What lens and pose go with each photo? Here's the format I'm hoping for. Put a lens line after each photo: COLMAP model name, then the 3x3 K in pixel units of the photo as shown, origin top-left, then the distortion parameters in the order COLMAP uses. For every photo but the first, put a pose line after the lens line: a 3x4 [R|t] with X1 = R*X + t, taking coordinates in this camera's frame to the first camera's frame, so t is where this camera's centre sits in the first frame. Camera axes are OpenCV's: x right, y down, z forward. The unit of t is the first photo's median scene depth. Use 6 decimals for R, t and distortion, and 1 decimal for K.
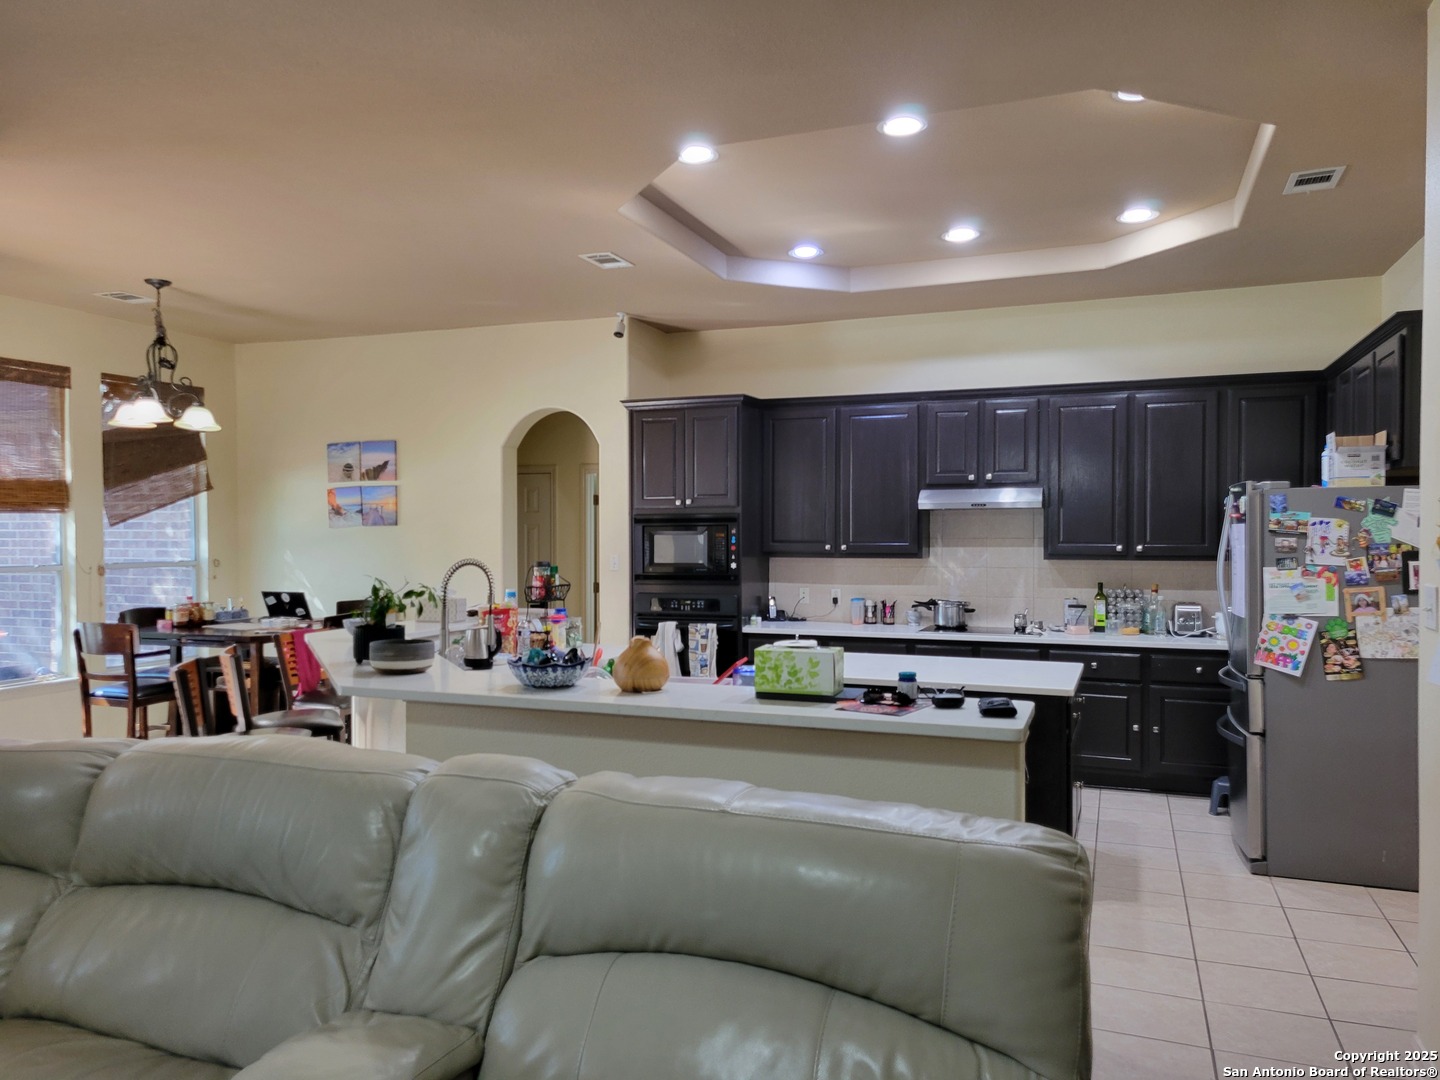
lens RADIAL K [[1087.4, 0, 711.4], [0, 1087.4, 543.8], [0, 0, 1]] dist [0.059132, -0.028811]
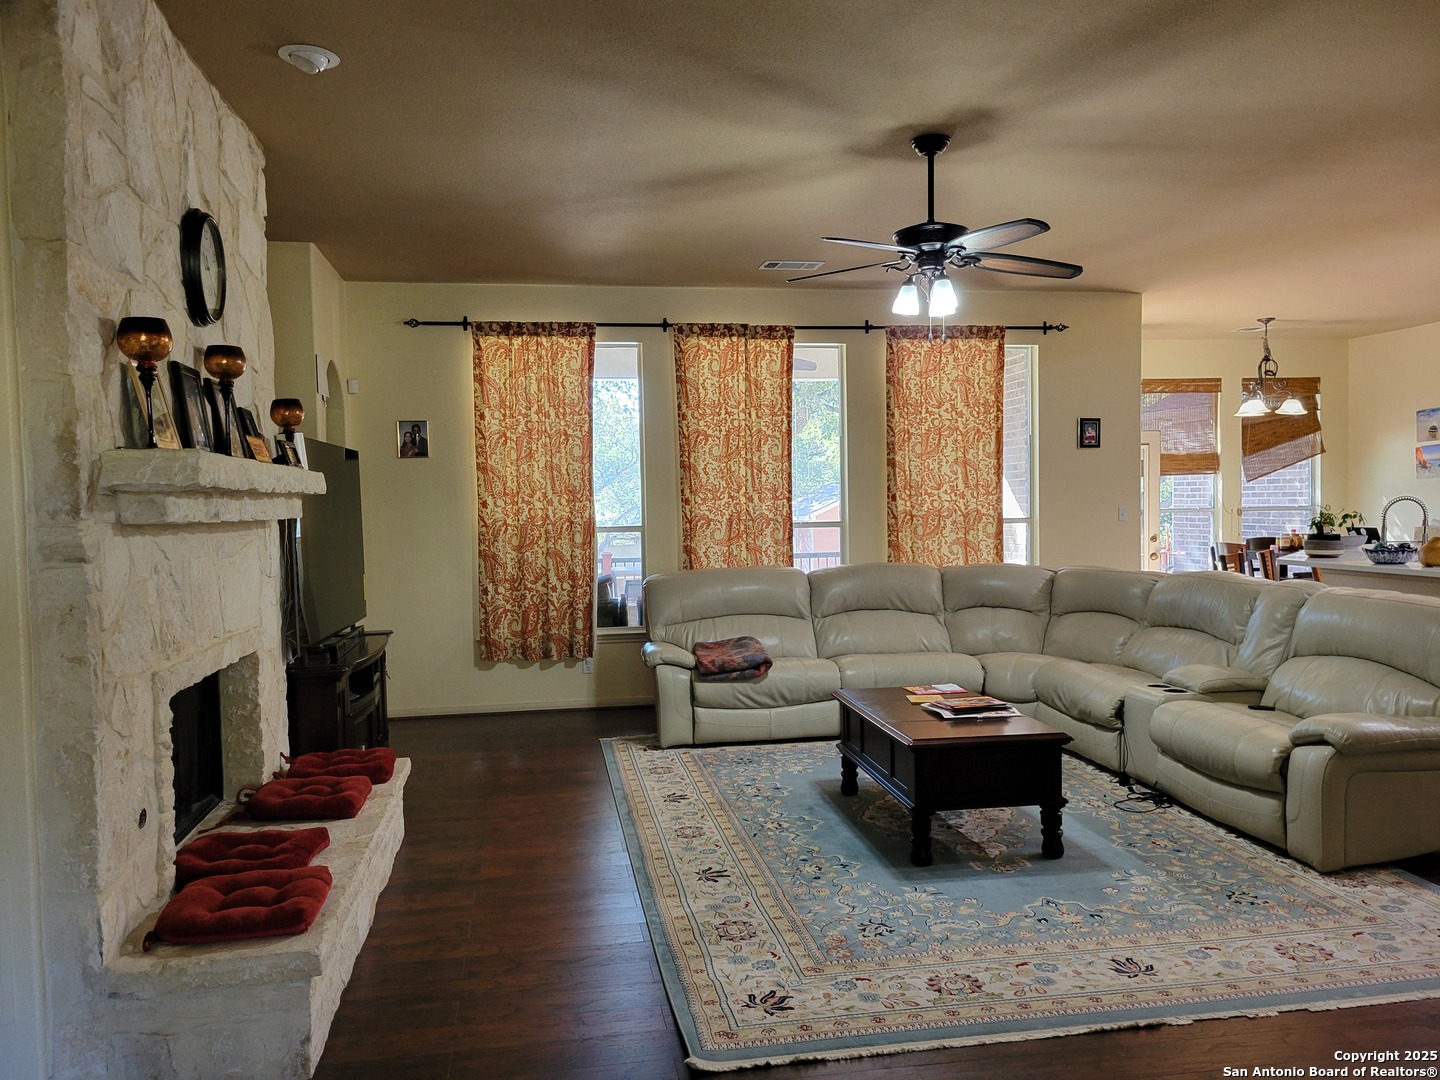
lens RADIAL K [[1087.4, 0, 714.6], [0, 1087.4, 550.9], [0, 0, 1]] dist [0.059132, -0.028811]
pose [[0.516114, 0.030743, -0.855968, 0.847546], [0.007323, 0.999161, 0.040302, 0.028607], [0.856488, -0.027069, 0.515456, -0.897883]]
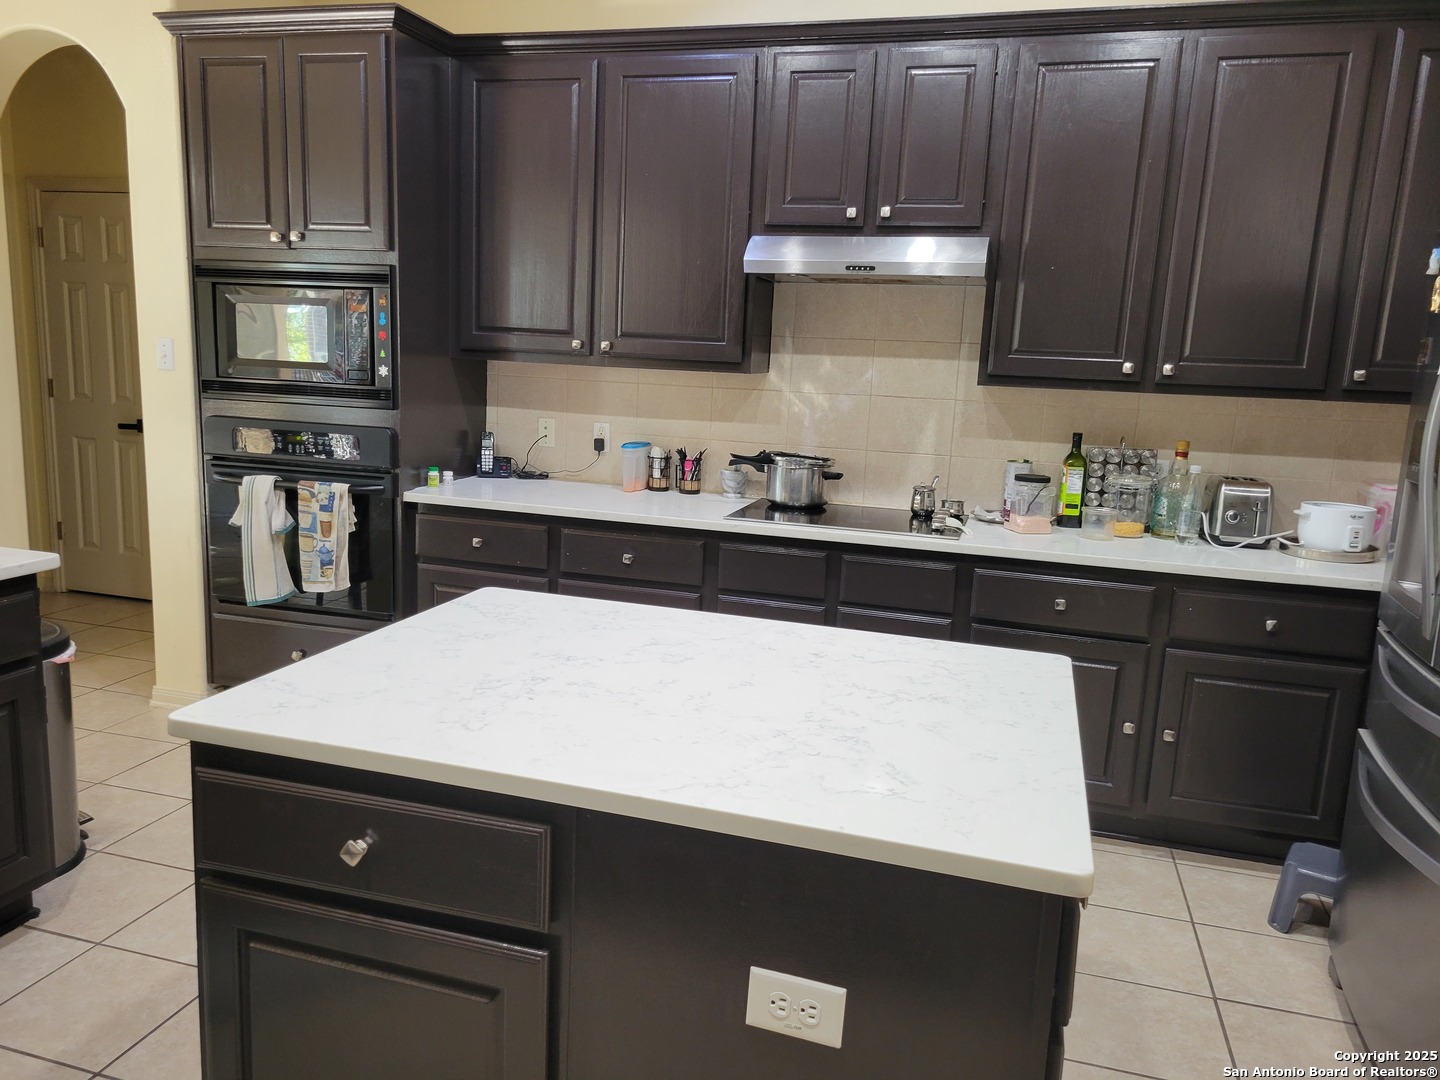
lens RADIAL K [[1087.4, 0, 714.6], [0, 1087.4, 550.0], [0, 0, 1]] dist [0.059132, -0.028811]
pose [[0.995600, 0.028634, 0.089227, 0.130110], [-0.043936, 0.983664, 0.174568, 0.006277], [-0.082771, -0.177720, 0.980594, 0.466113]]
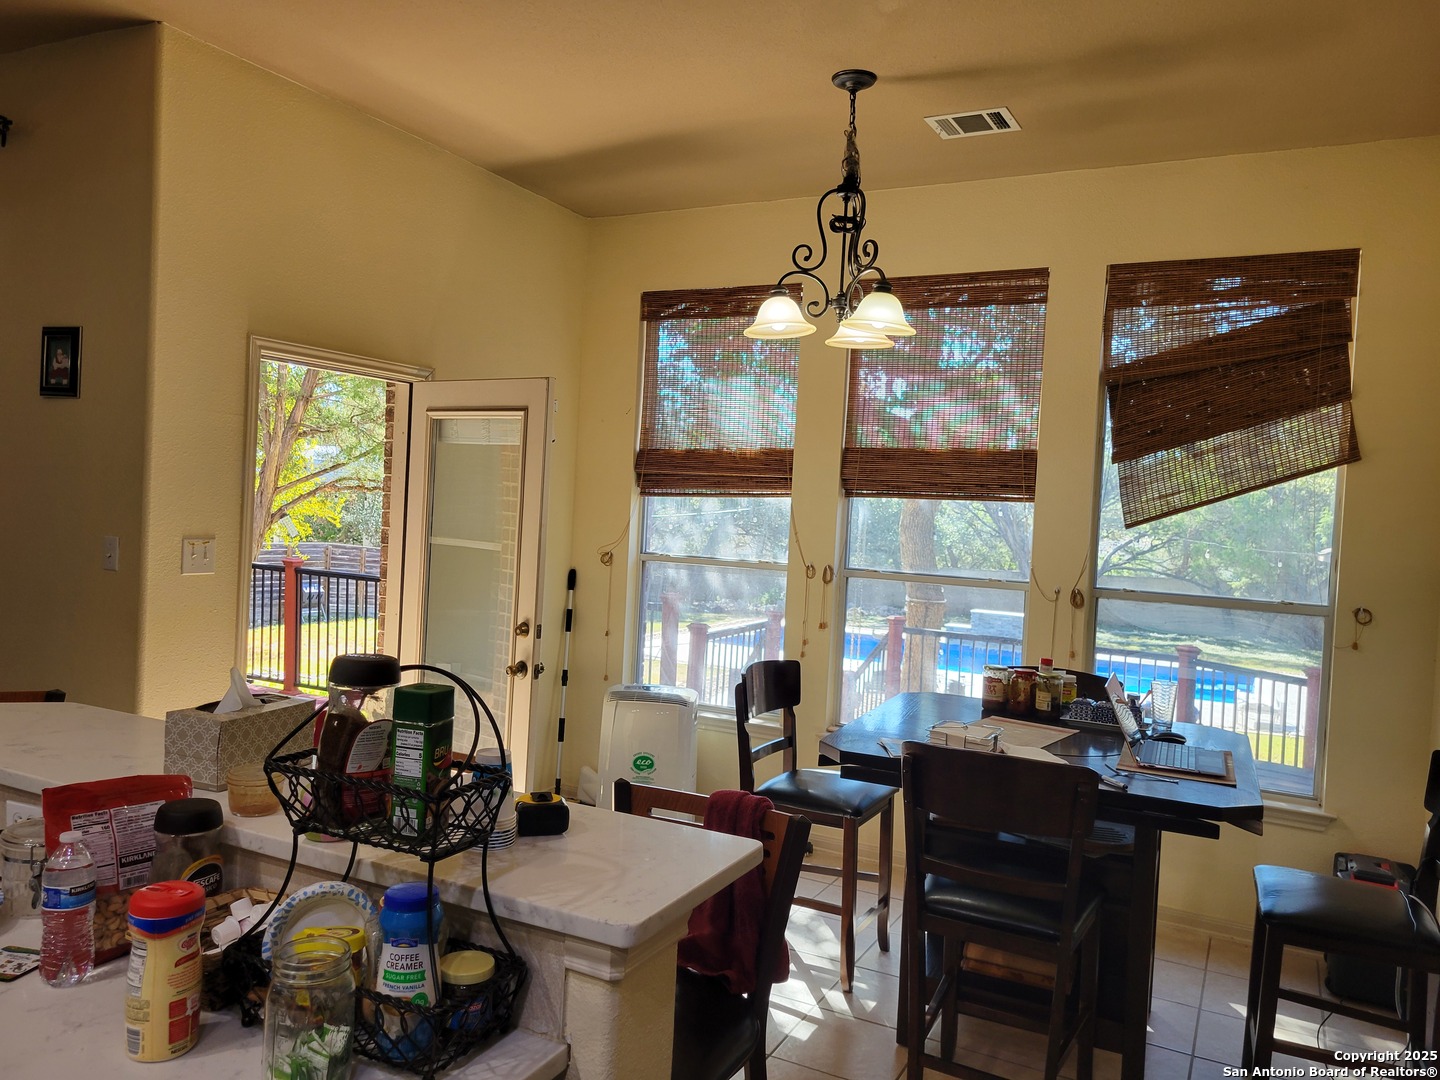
lens RADIAL K [[1087.4, 0, 711.5], [0, 1087.4, 533.6], [0, 0, 1]] dist [0.059132, -0.028811]
pose [[-0.107812, 0.034913, -0.993558, 0.134126], [-0.065003, 0.996997, 0.042087, -0.055734], [0.992044, 0.069122, -0.105219, 2.057597]]
